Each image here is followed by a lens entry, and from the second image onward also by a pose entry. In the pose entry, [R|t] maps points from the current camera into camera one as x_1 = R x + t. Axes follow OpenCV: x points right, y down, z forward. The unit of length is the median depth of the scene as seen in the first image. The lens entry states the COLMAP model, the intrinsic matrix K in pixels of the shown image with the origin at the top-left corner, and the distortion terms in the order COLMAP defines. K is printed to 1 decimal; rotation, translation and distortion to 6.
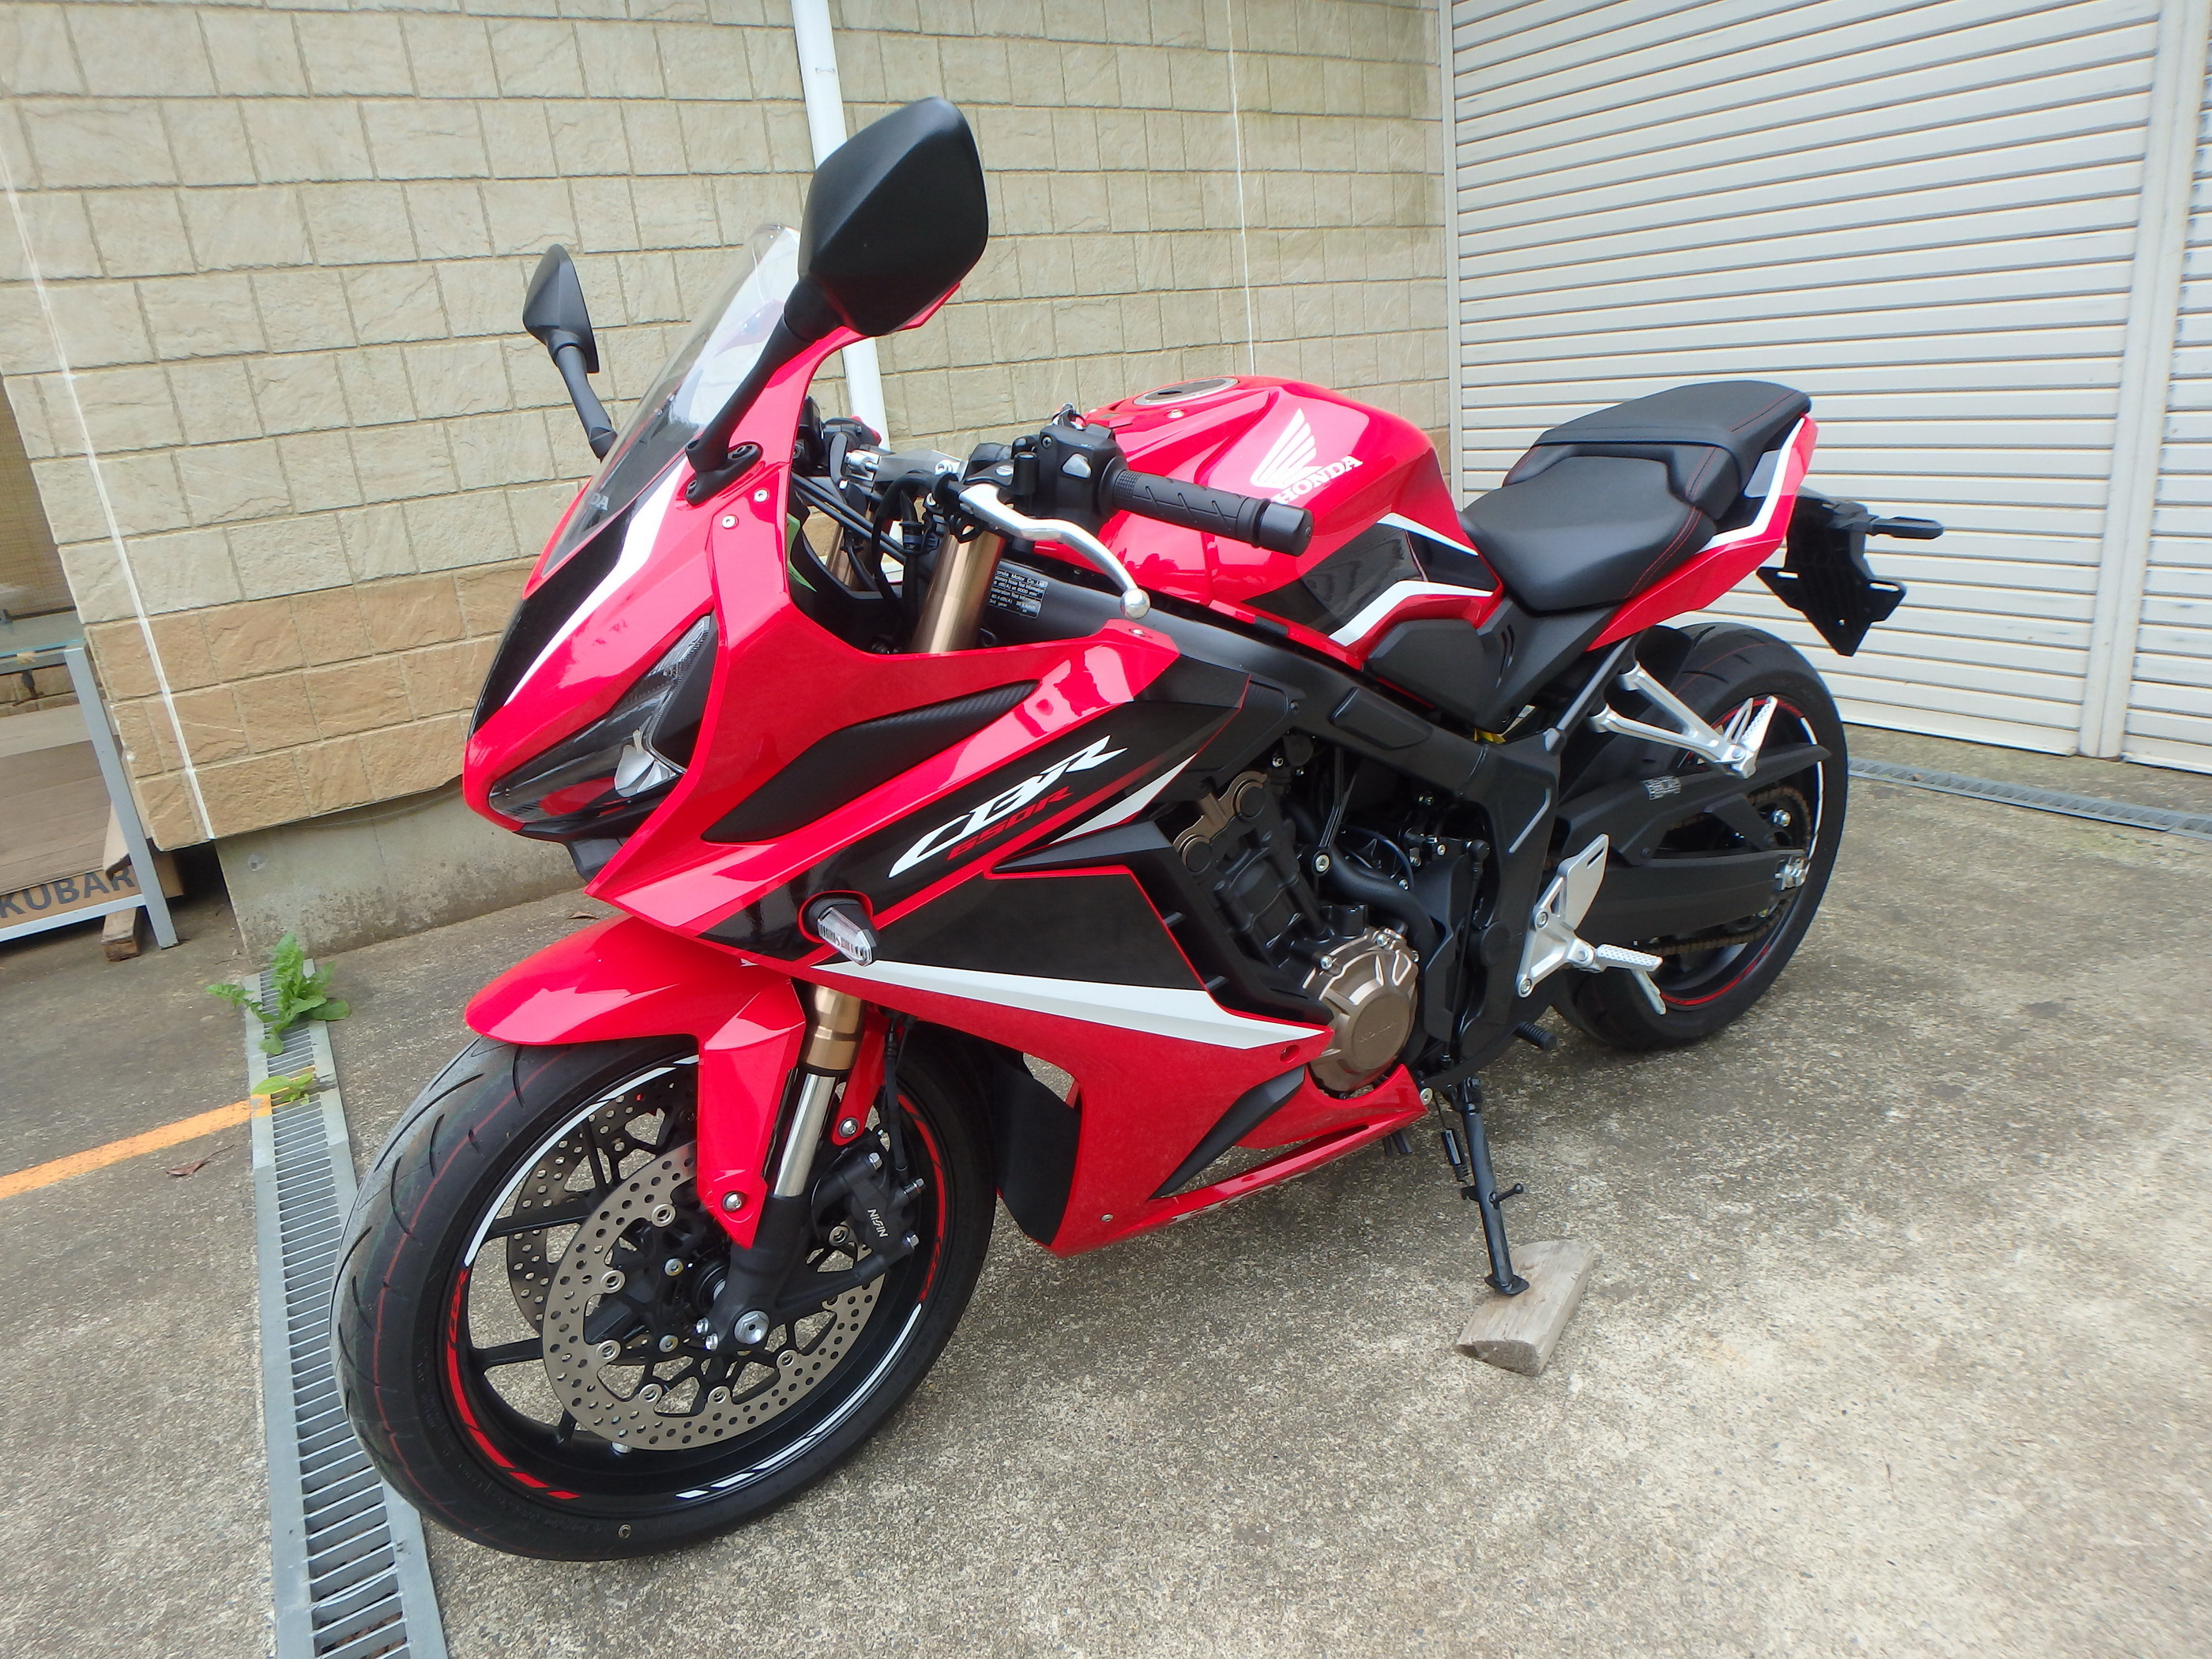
lens RADIAL K [[1373.0, 0, 1092.4], [0, 1373.0, 828.3], [0, 0, 1]] dist [-0.044379, 0.008772]
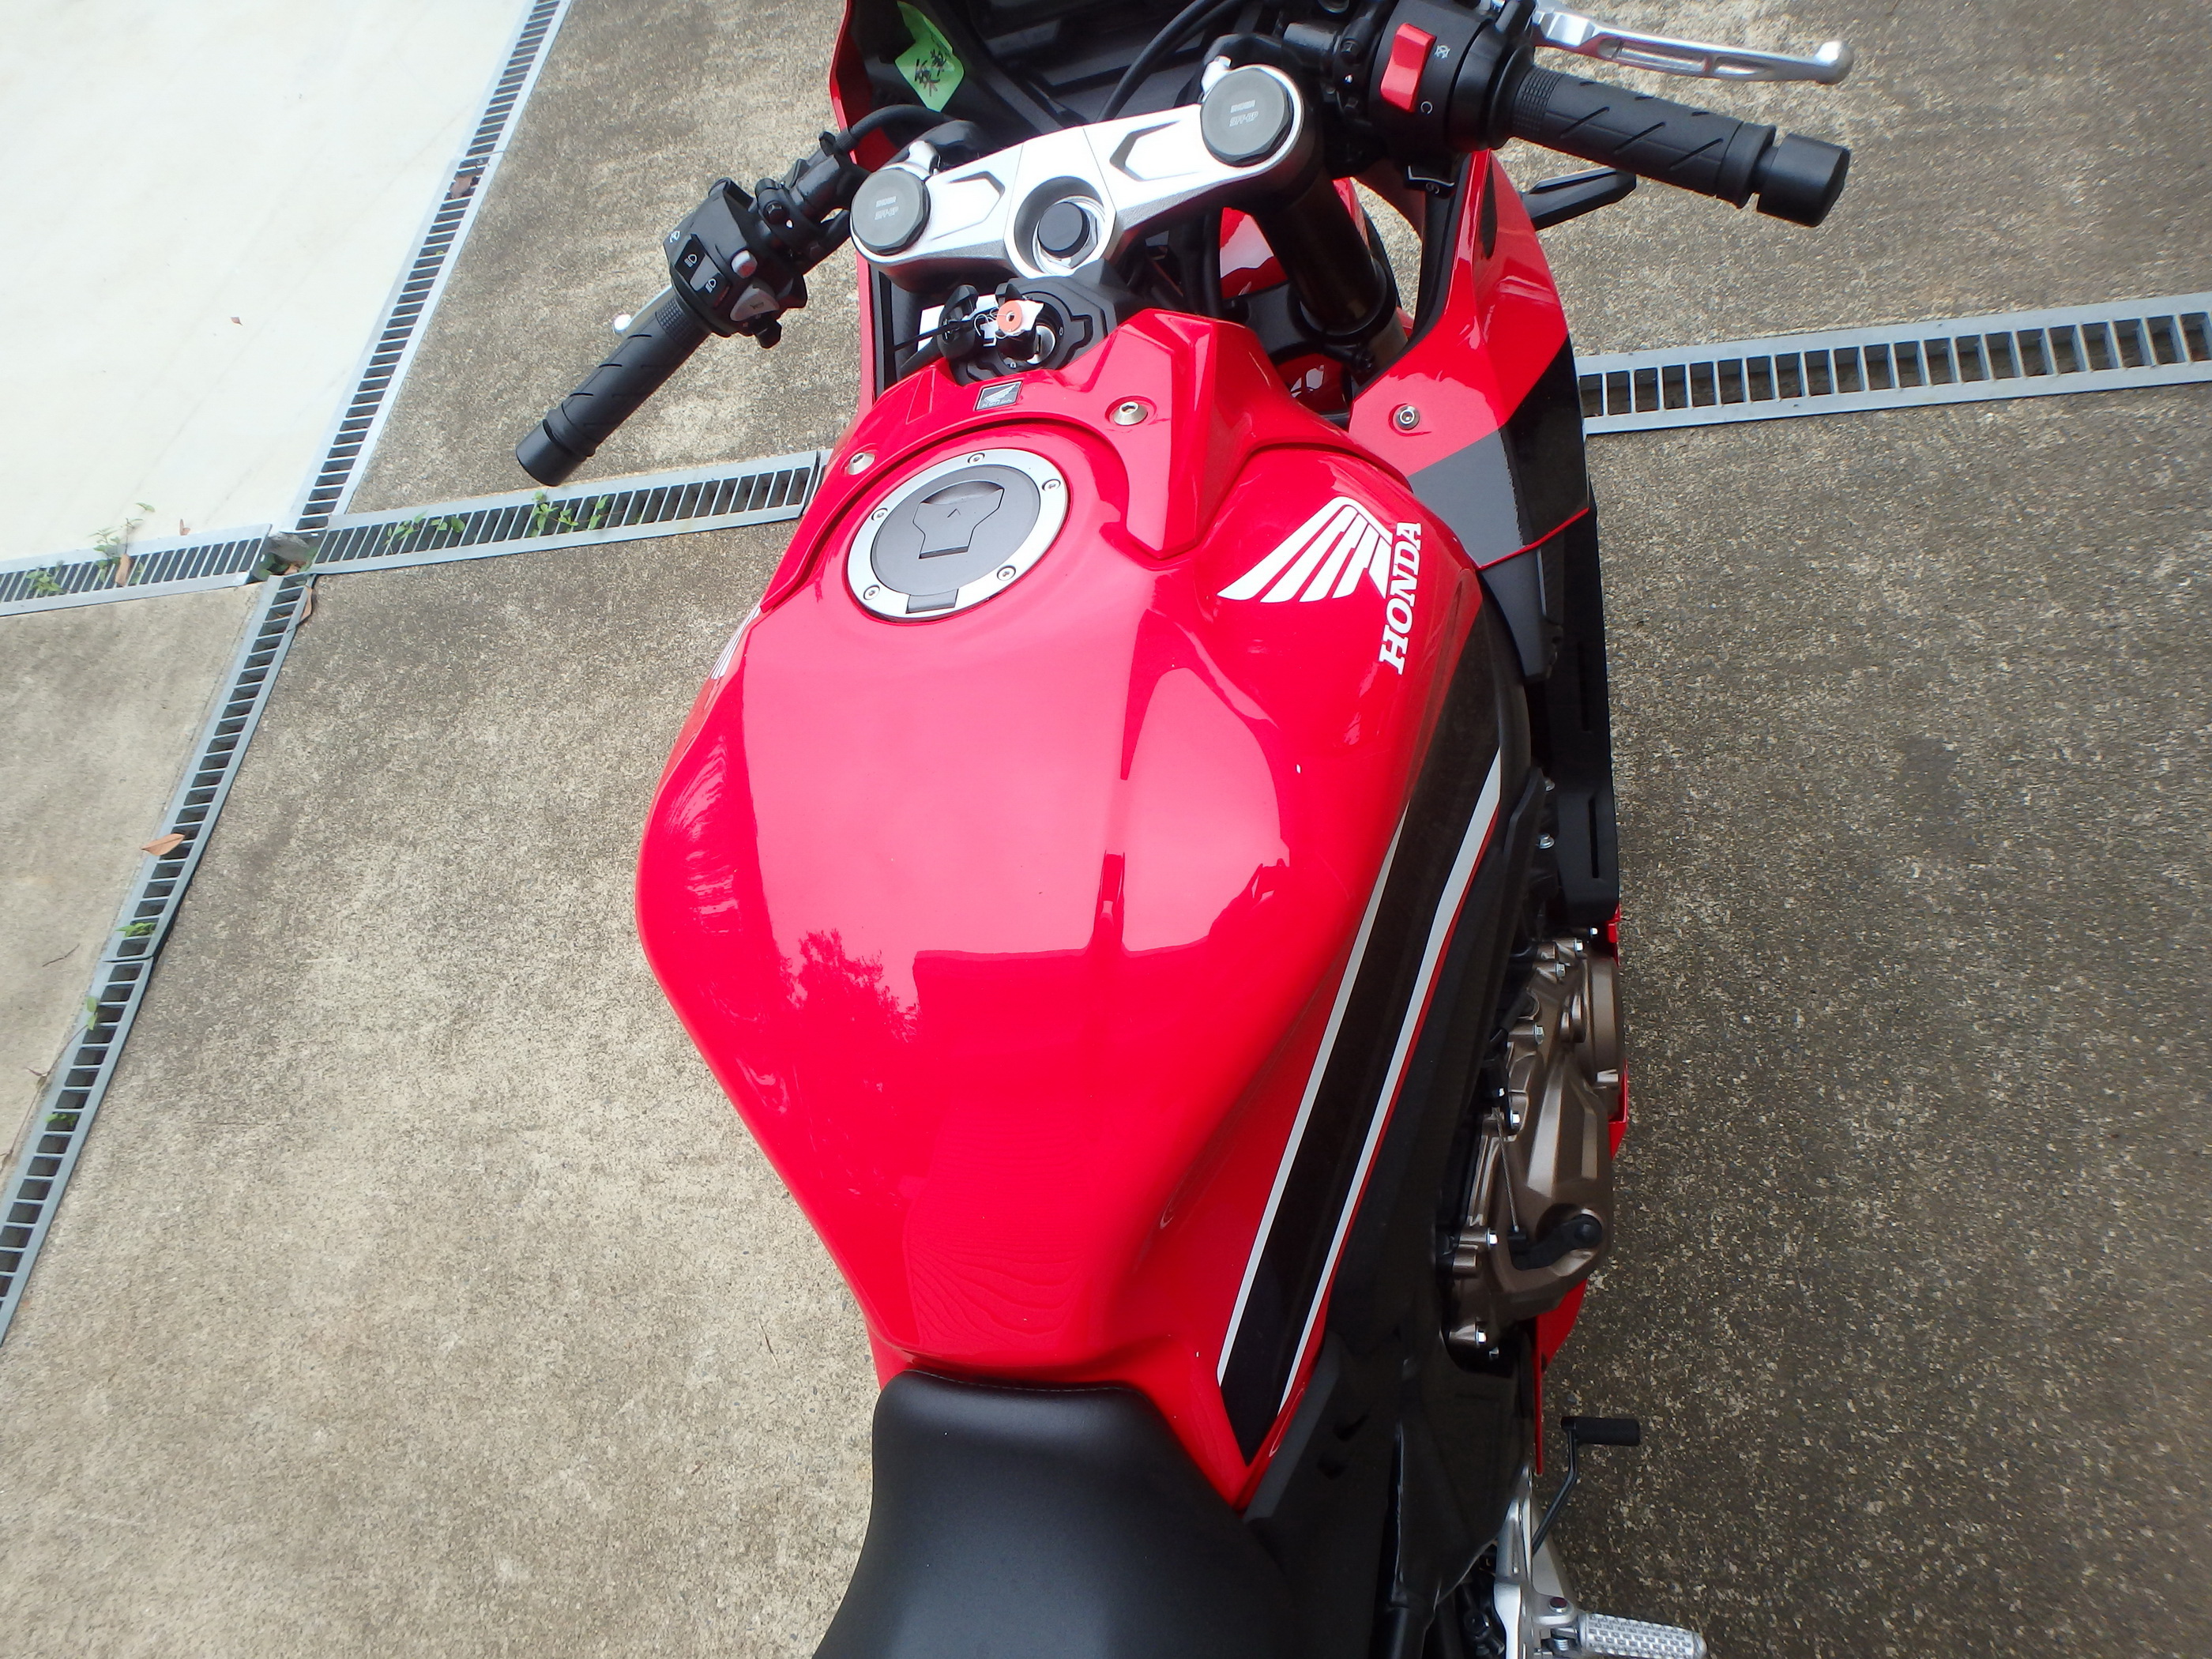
lens RADIAL K [[1373.0, 0, 1114.0], [0, 1373.0, 797.6], [0, 0, 1]] dist [-0.044379, 0.008772]
pose [[-0.569796, 0.814755, -0.107273, 0.112935], [0.109447, 0.204611, 0.972705, -0.572506], [0.814466, 0.542503, -0.205759, 0.928434]]
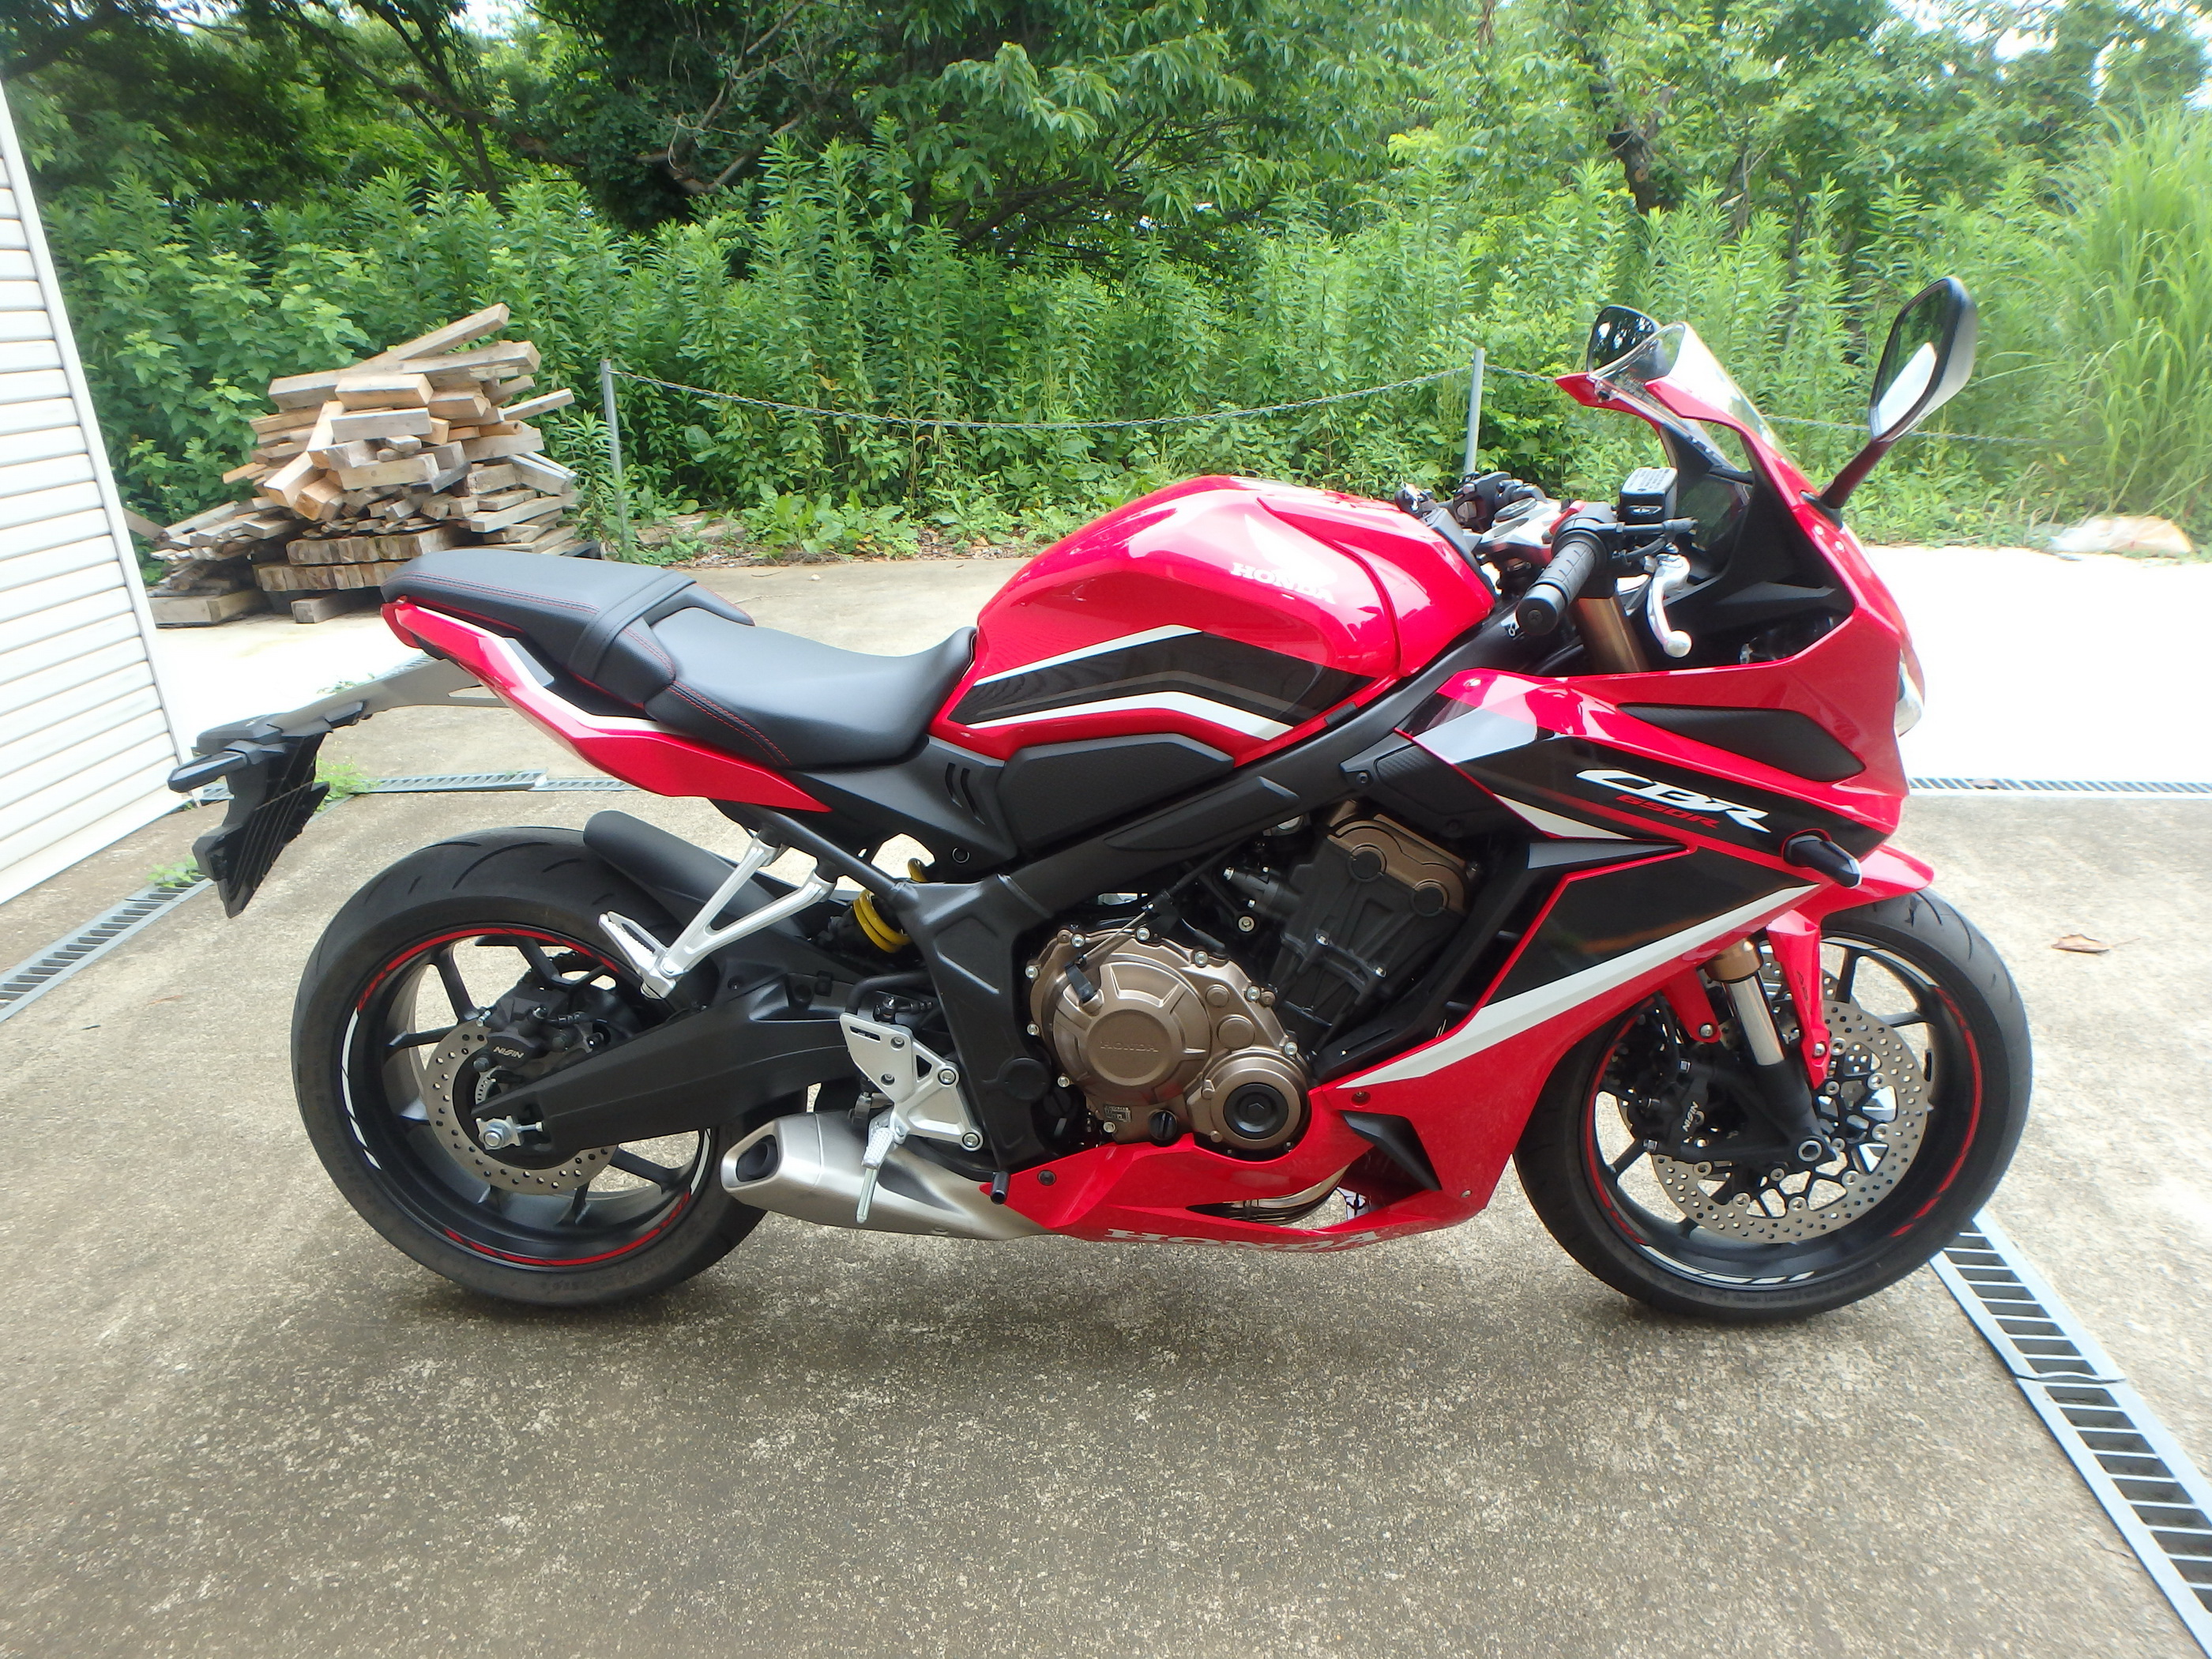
lens RADIAL K [[1373.0, 0, 1109.8], [0, 1373.0, 812.0], [0, 0, 1]] dist [-0.044379, 0.008772]
pose [[-0.801717, -0.105296, 0.588356, -0.393043], [0.278199, 0.805496, 0.523242, -0.565569], [-0.529013, 0.583172, -0.616487, 1.490907]]
